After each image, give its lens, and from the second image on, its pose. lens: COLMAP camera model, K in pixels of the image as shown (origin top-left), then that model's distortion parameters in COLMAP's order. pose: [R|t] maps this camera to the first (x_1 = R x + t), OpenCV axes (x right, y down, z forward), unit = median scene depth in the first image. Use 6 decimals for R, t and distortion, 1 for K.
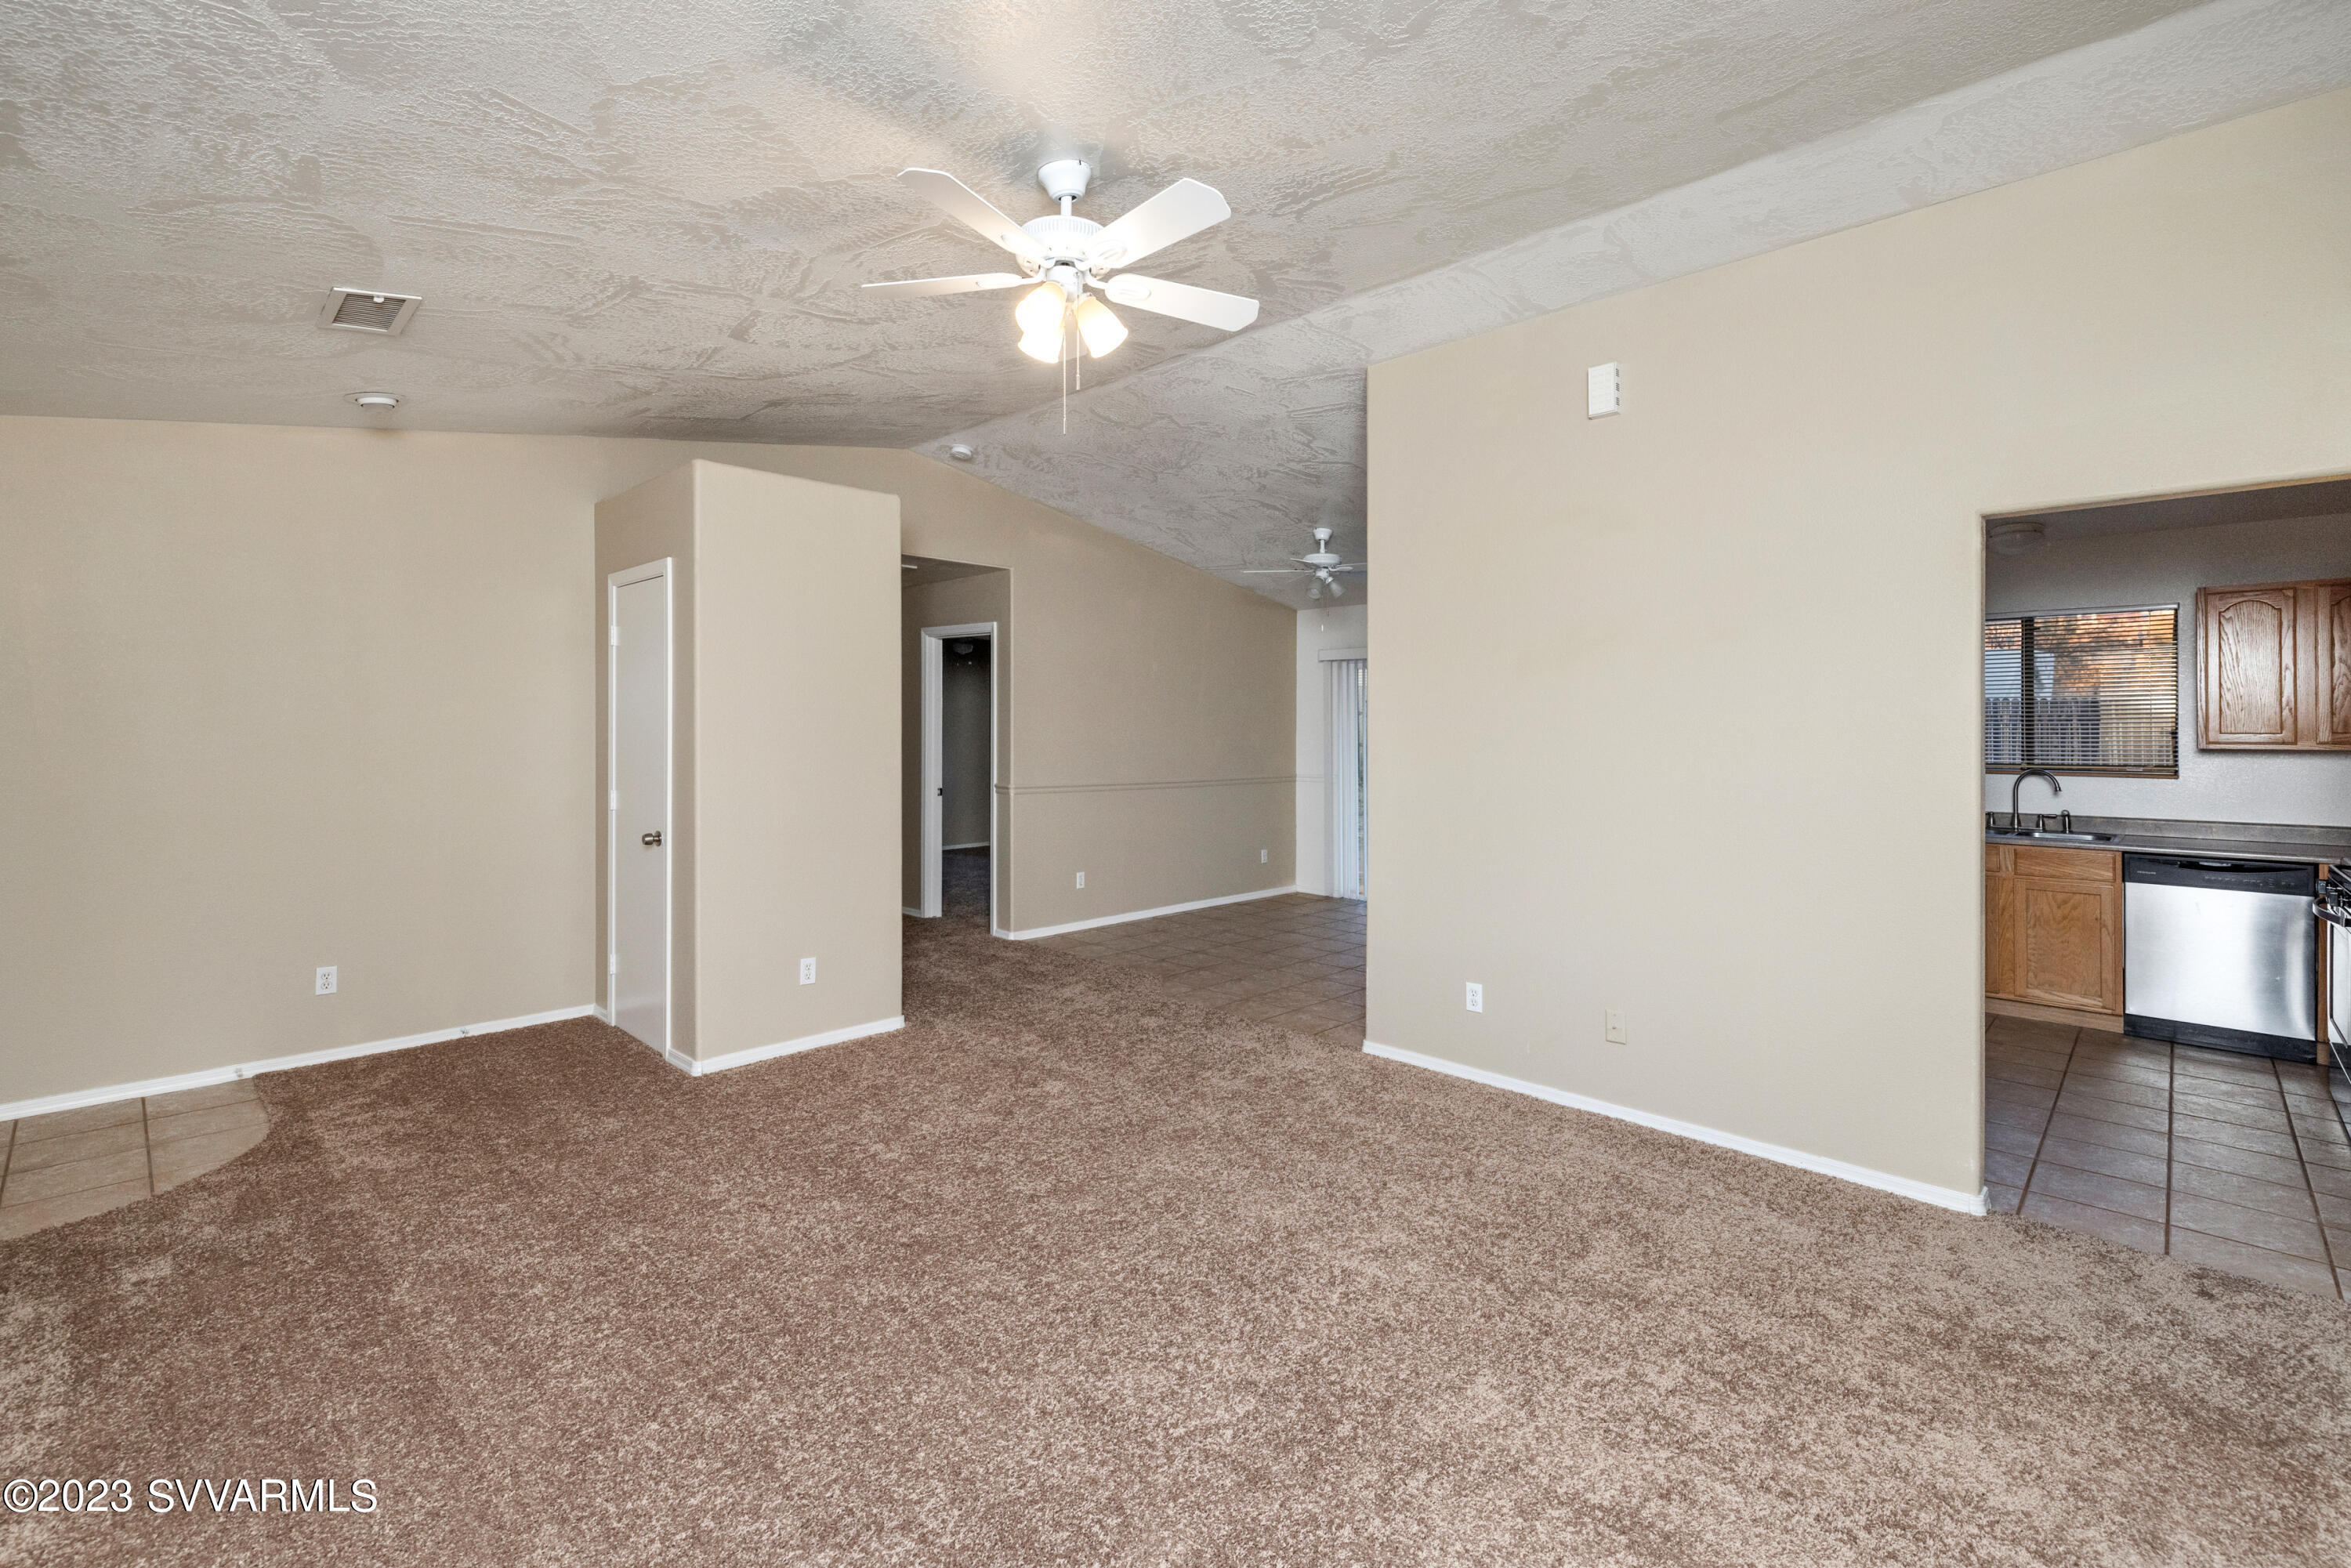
lens RADIAL K [[1008.6, 0, 1190.1], [0, 1008.6, 727.6], [0, 0, 1]] dist [-0.000693, 0.000287]
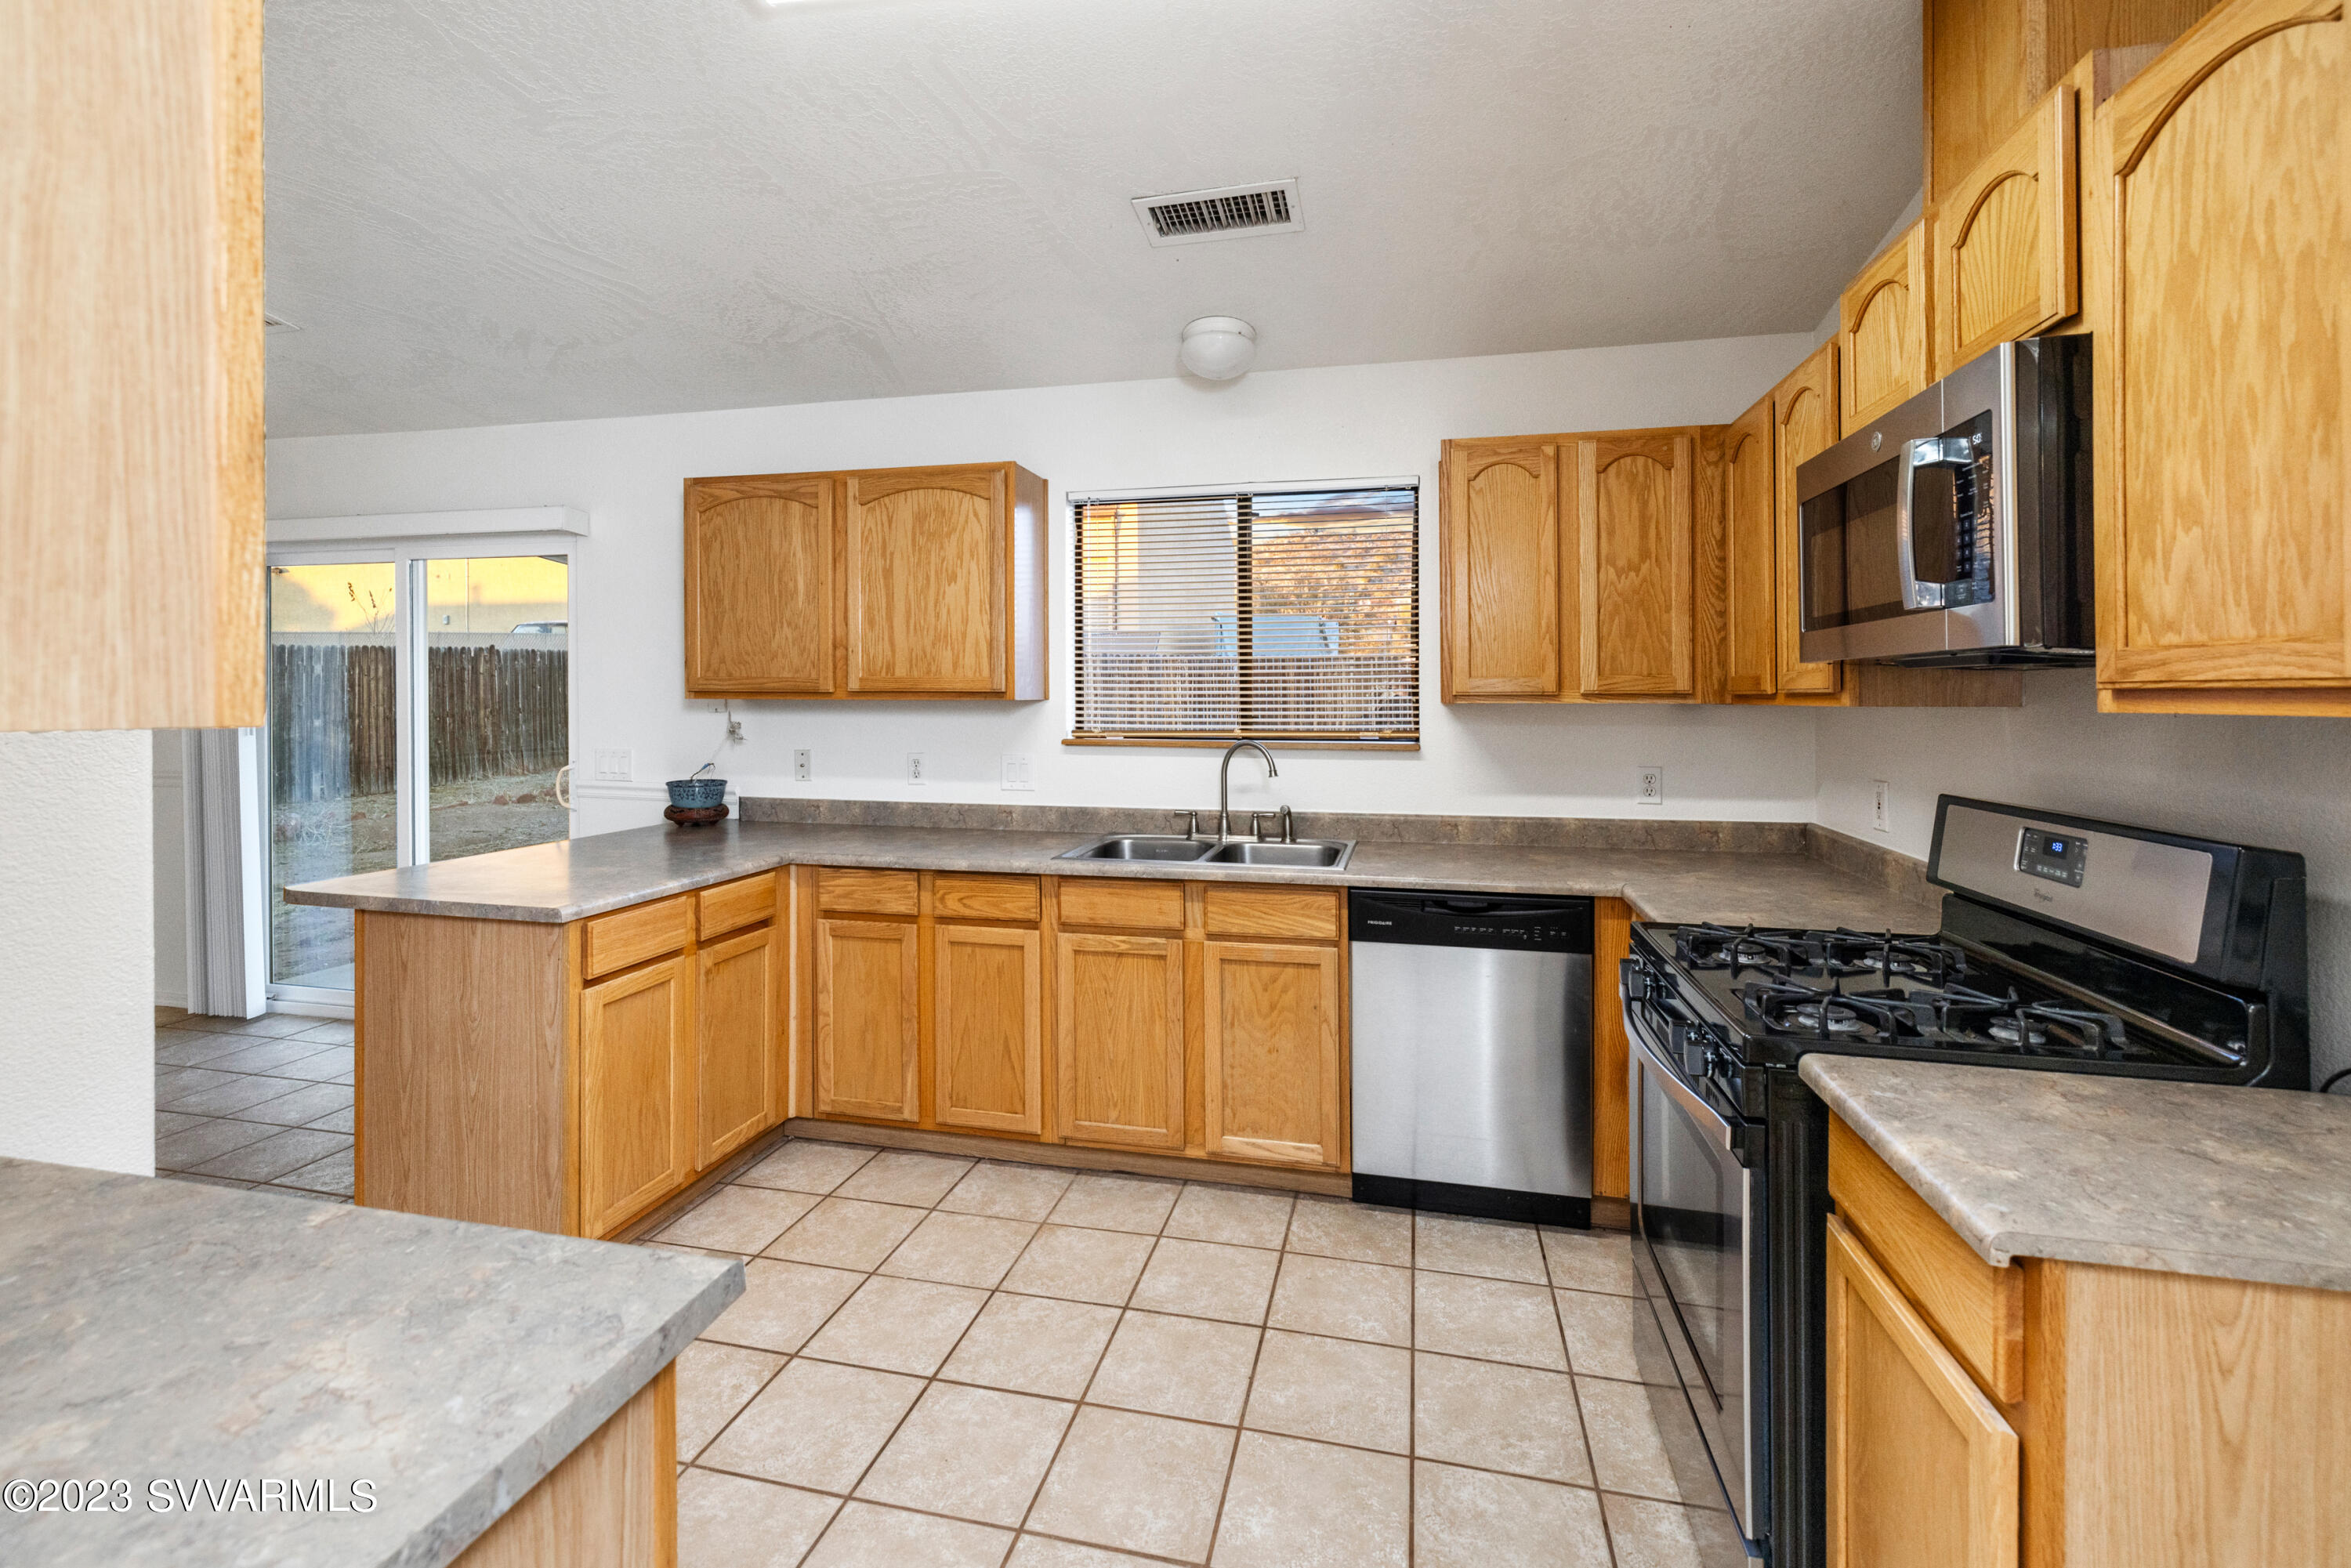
lens RADIAL K [[1008.6, 0, 1186.2], [0, 1008.6, 695.2], [0, 0, 1]] dist [-0.000693, 0.000287]
pose [[0.847955, -0.004846, 0.530046, 0.533502], [0.003998, 0.999988, 0.002746, 0.013423], [-0.530053, -0.000209, 0.847964, 0.553305]]
